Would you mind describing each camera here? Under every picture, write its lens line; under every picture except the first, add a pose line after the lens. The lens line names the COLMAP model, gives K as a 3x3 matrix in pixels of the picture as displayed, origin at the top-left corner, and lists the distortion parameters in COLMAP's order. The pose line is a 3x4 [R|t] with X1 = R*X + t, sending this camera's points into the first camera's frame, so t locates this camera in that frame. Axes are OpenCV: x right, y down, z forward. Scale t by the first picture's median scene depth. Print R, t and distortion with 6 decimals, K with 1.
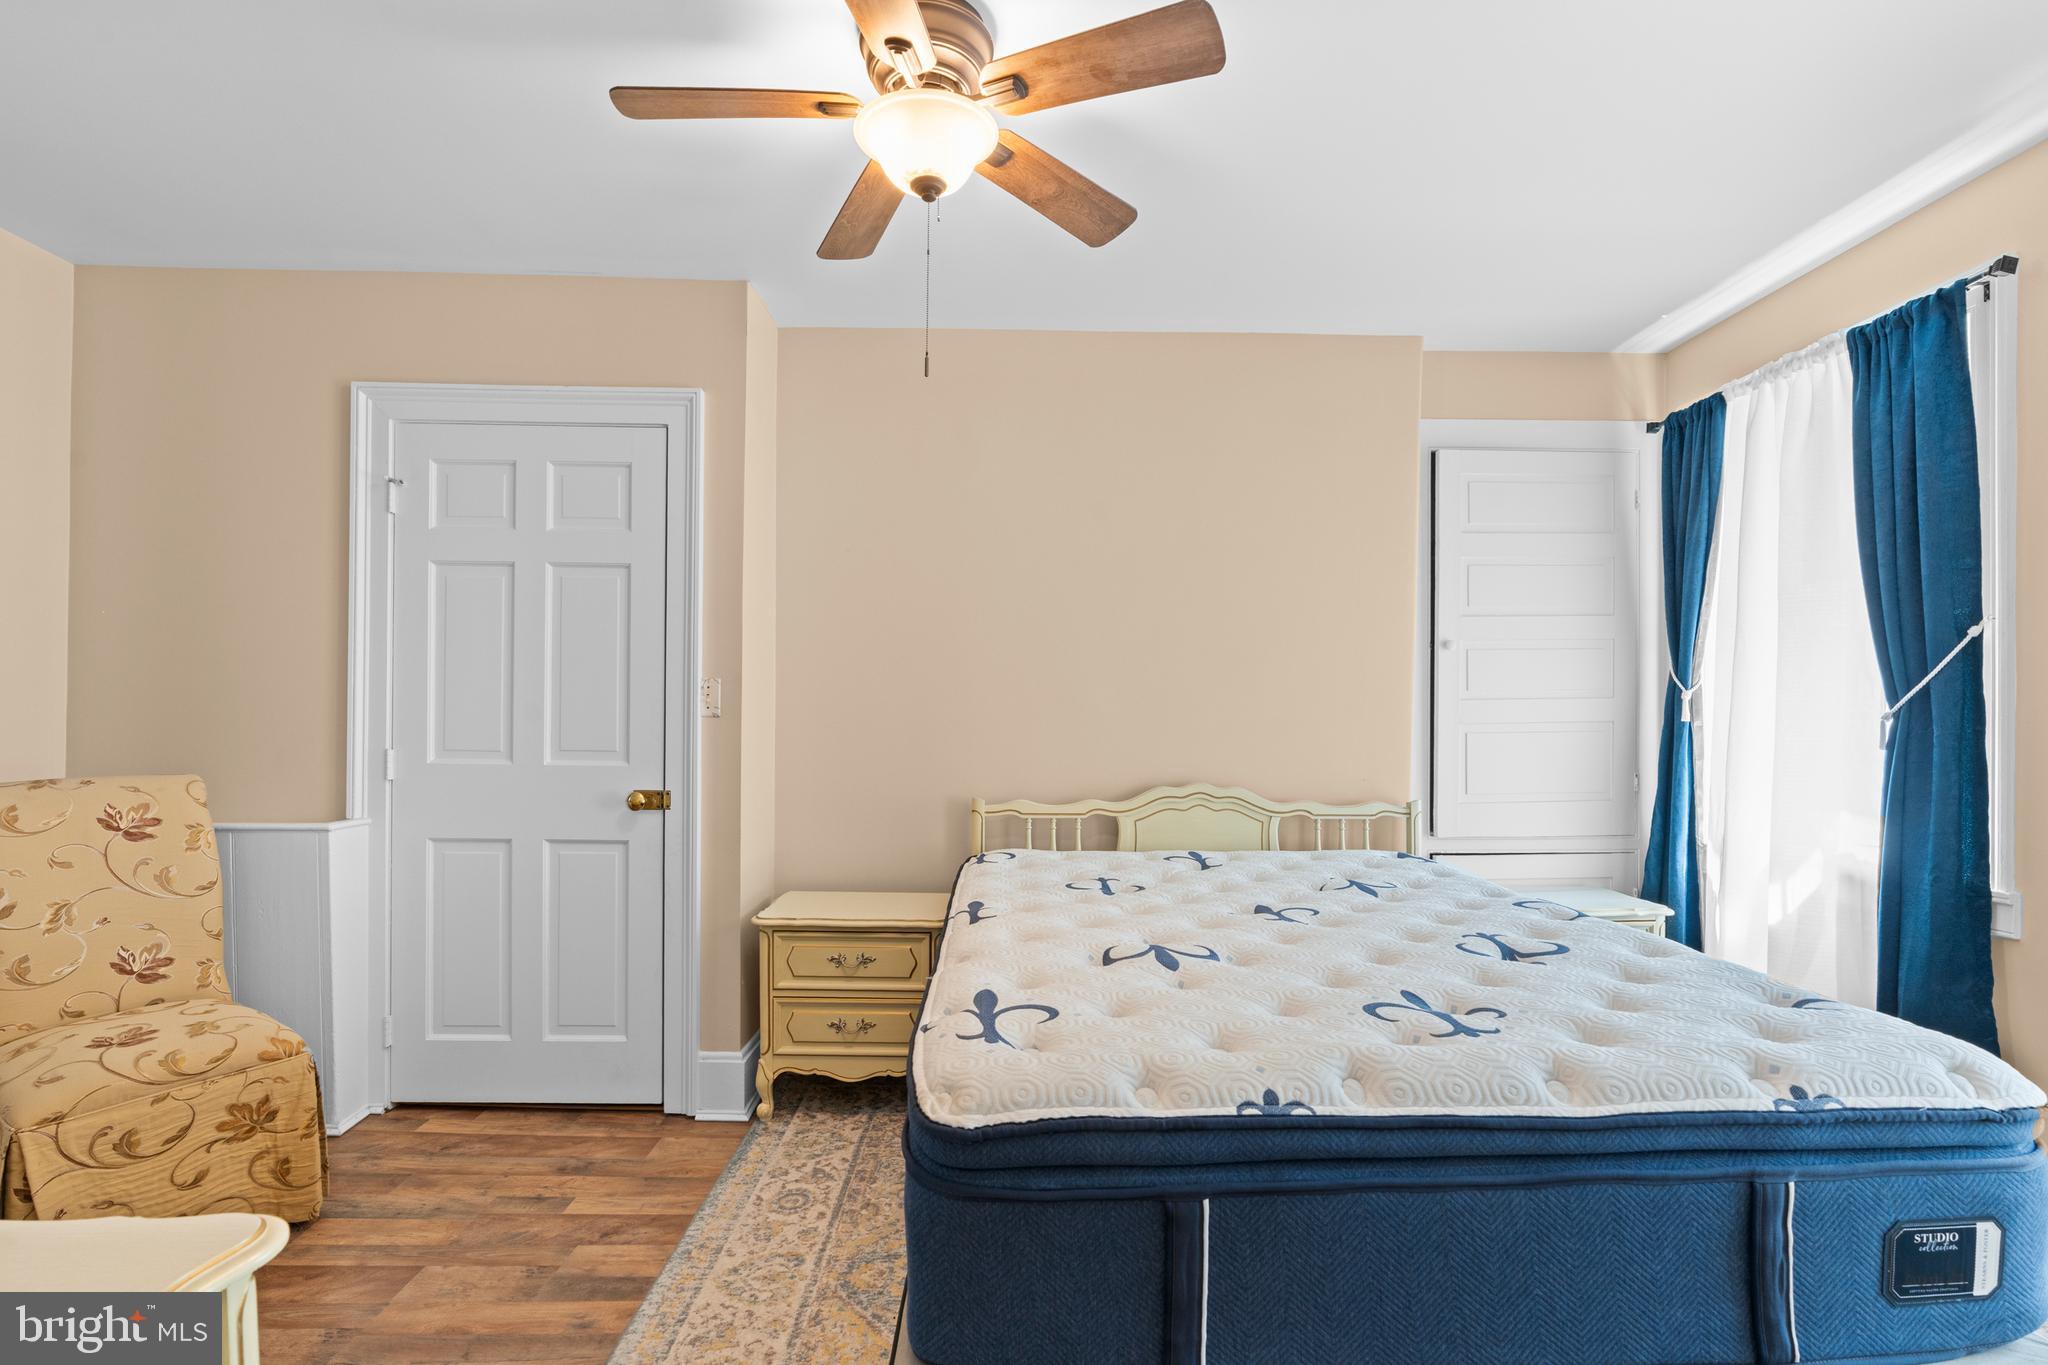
lens RADIAL K [[934.0, 0, 1032.6], [0, 934.0, 677.6], [0, 0, 1]] dist [-0.014353, 0.008307]
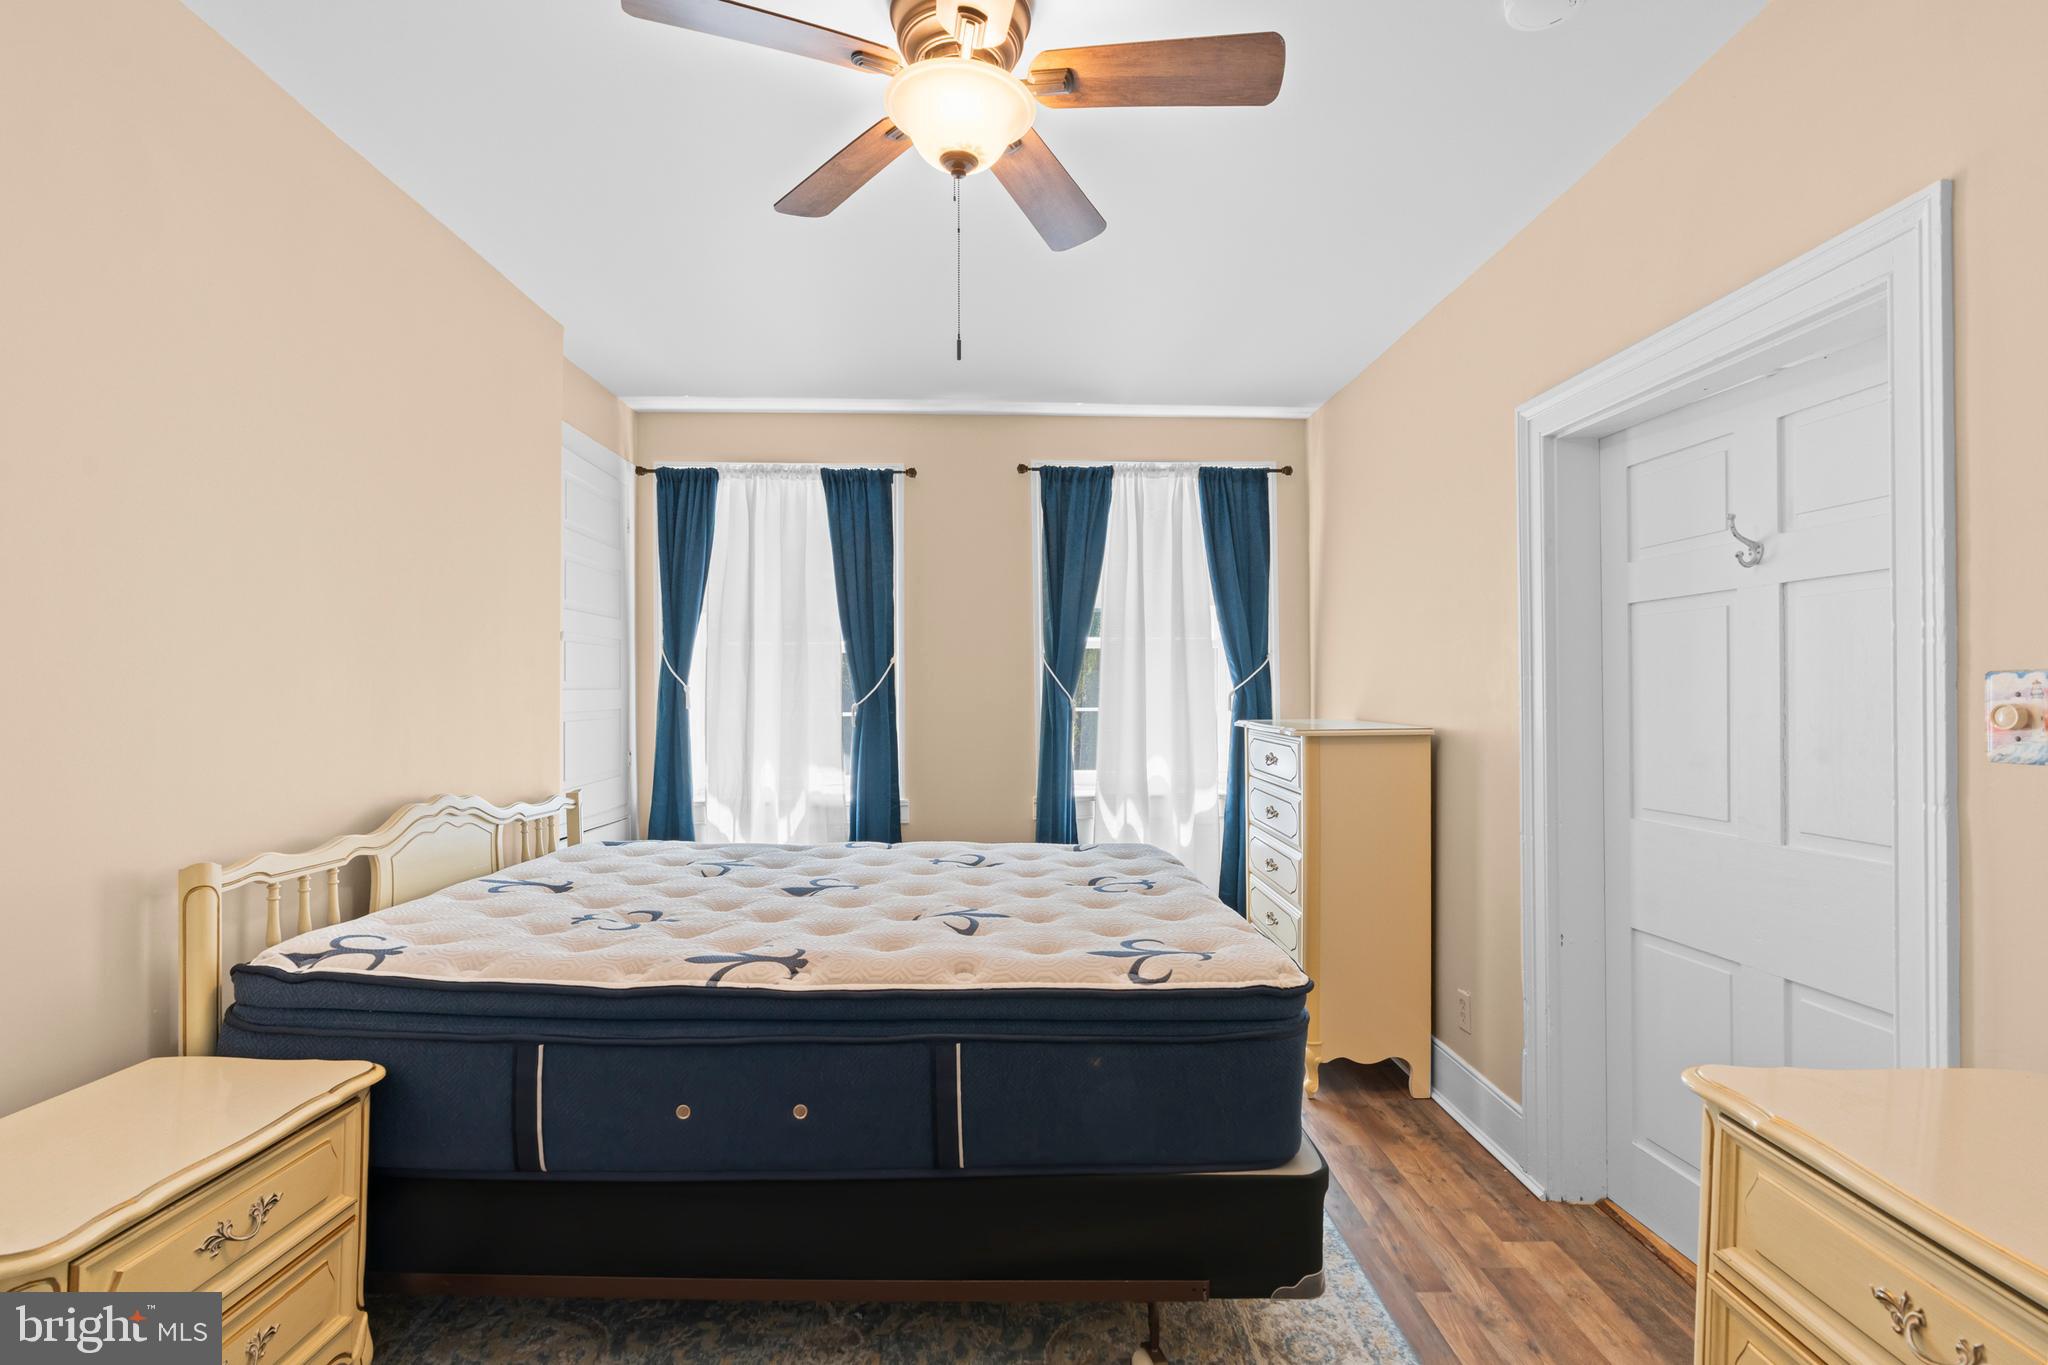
lens RADIAL K [[934.0, 0, 1032.6], [0, 934.0, 677.6], [0, 0, 1]] dist [-0.014353, 0.008307]
pose [[-0.027226, 0.037847, 0.998913, -0.753028], [-0.013738, 0.999174, -0.038231, 0.047886], [-0.999535, -0.014763, -0.026684, 0.687604]]
